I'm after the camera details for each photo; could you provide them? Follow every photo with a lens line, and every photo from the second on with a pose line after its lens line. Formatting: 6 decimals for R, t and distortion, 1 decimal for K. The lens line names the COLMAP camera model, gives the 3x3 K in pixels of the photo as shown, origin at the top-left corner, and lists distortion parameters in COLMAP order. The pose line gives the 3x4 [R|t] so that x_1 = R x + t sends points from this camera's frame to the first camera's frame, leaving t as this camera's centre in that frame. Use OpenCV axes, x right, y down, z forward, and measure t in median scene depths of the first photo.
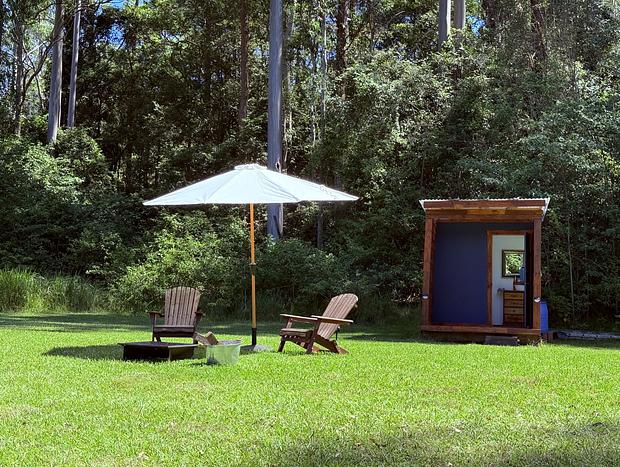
lens RADIAL K [[884.0, 0, 310.0], [0, 884.0, 233.5], [0, 0, 1]] dist [0.136530, -0.154667]
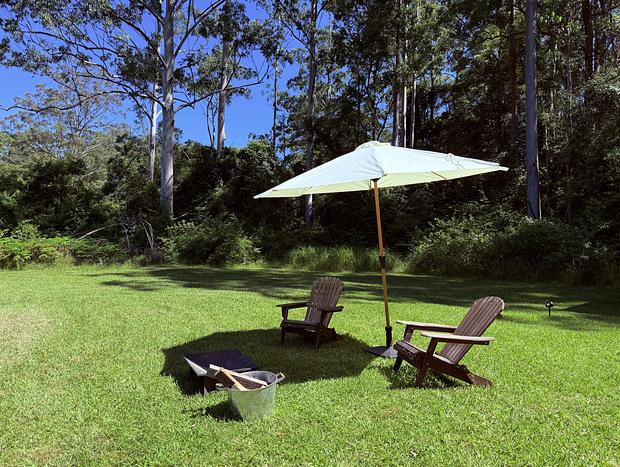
lens RADIAL K [[440.2, 0, 310.0], [0, 440.2, 233.5], [0, 0, 1]] dist [-0.002274, -0.001983]
pose [[0.835444, -0.033317, -0.548564, 0.114911], [0.052436, 0.998439, 0.019219, -0.001222], [0.547068, -0.044821, 0.835887, 0.598727]]
